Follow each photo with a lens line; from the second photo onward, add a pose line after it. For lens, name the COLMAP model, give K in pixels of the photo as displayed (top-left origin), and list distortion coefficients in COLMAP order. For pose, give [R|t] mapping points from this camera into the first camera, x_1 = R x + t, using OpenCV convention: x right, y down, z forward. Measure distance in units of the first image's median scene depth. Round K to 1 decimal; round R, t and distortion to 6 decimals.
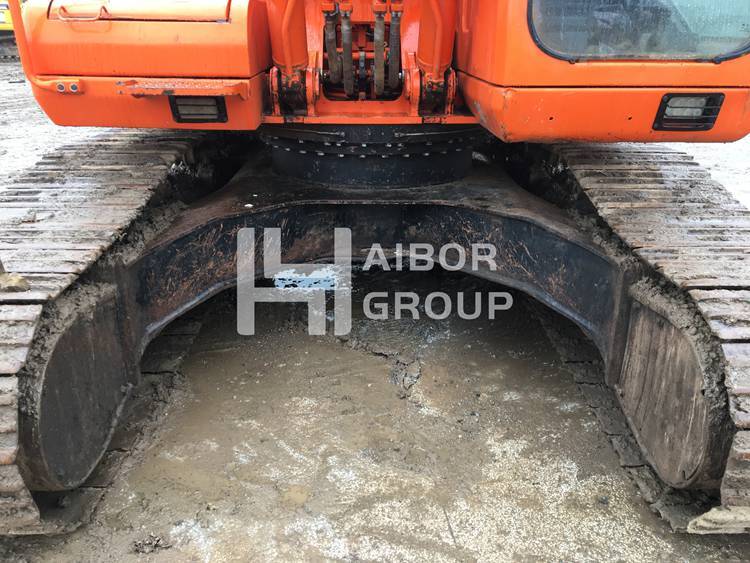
lens RADIAL K [[632.1, 0, 377.6], [0, 632.1, 279.9], [0, 0, 1]] dist [0.078605, -0.108296]
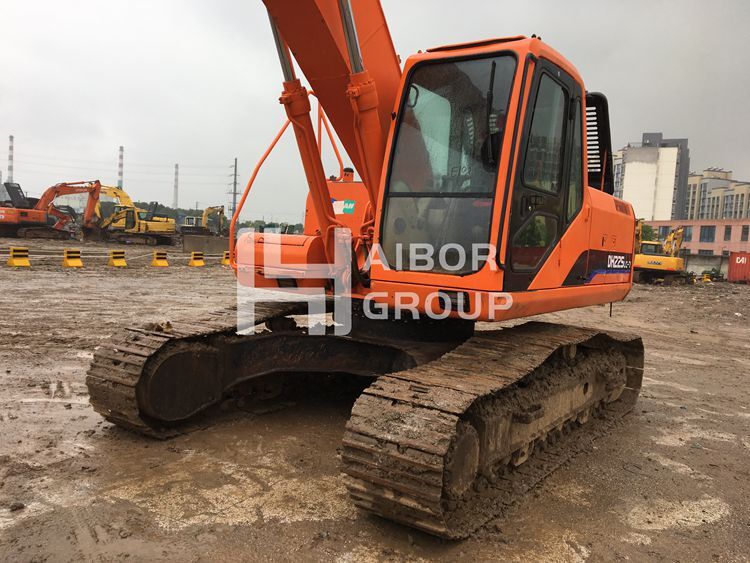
lens RADIAL K [[632.1, 0, 377.6], [0, 632.1, 279.9], [0, 0, 1]] dist [0.078605, -0.108296]
pose [[0.815419, 0.074734, -0.574027, 1.369210], [-0.263296, 0.931001, -0.252808, 0.207163], [0.515526, 0.357284, 0.778833, -0.572504]]
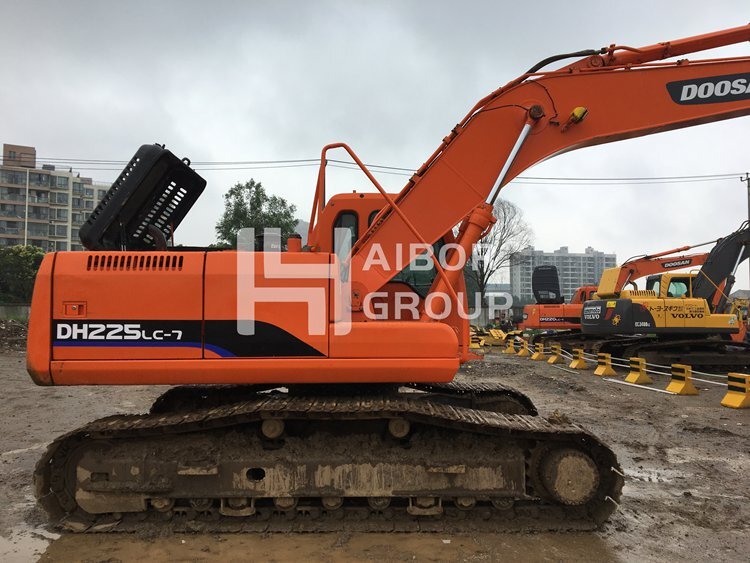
lens RADIAL K [[635.3, 0, 375.0], [0, 635.3, 281.5], [0, 0, 1]] dist [0.042146, -0.050915]
pose [[-0.000266, 0.037825, 0.999284, -2.965422], [0.364505, 0.930539, -0.035126, -0.655674], [-0.931202, 0.364235, -0.014035, 1.345391]]
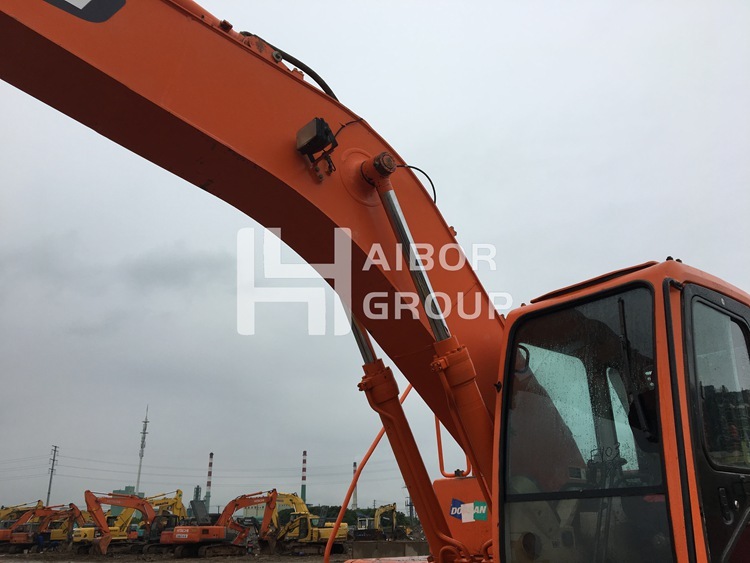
lens RADIAL K [[632.1, 0, 377.6], [0, 632.1, 279.9], [0, 0, 1]] dist [0.078605, -0.108296]
pose [[0.627033, -0.302200, -0.717987, 1.194248], [-0.270492, 0.779873, -0.564475, -0.071079], [0.730523, 0.548154, 0.407263, -0.123069]]
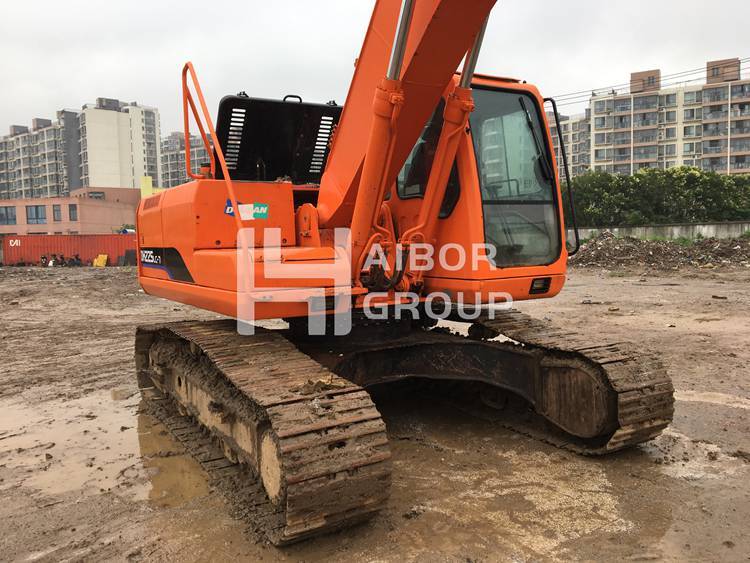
lens RADIAL K [[632.1, 0, 377.6], [0, 632.1, 279.9], [0, 0, 1]] dist [0.078605, -0.108296]
pose [[0.868917, -0.062853, 0.490951, -1.206629], [0.212464, 0.943235, -0.255277, 0.192176], [-0.447037, 0.326124, 0.832947, -0.704355]]
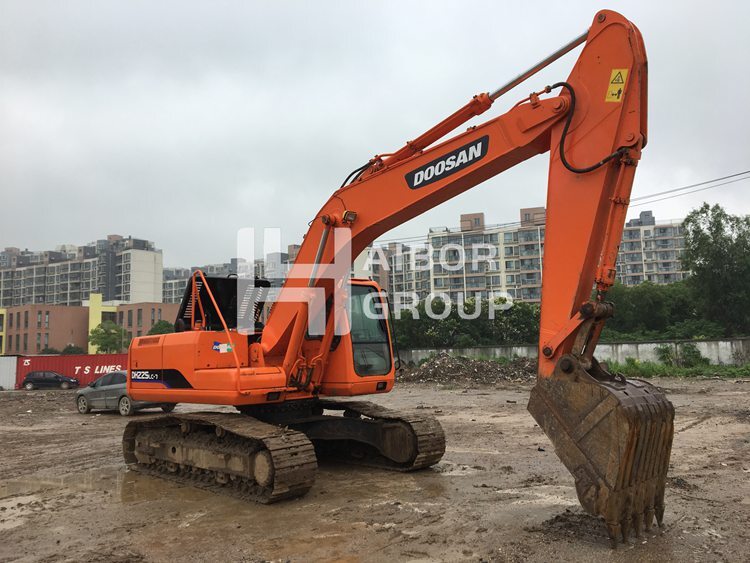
lens RADIAL K [[632.1, 0, 377.6], [0, 632.1, 279.9], [0, 0, 1]] dist [0.078605, -0.108296]
pose [[0.733312, 0.047050, 0.678263, -2.658304], [0.285409, 0.884145, -0.369905, 0.736539], [-0.617087, 0.464838, 0.634925, -2.219221]]
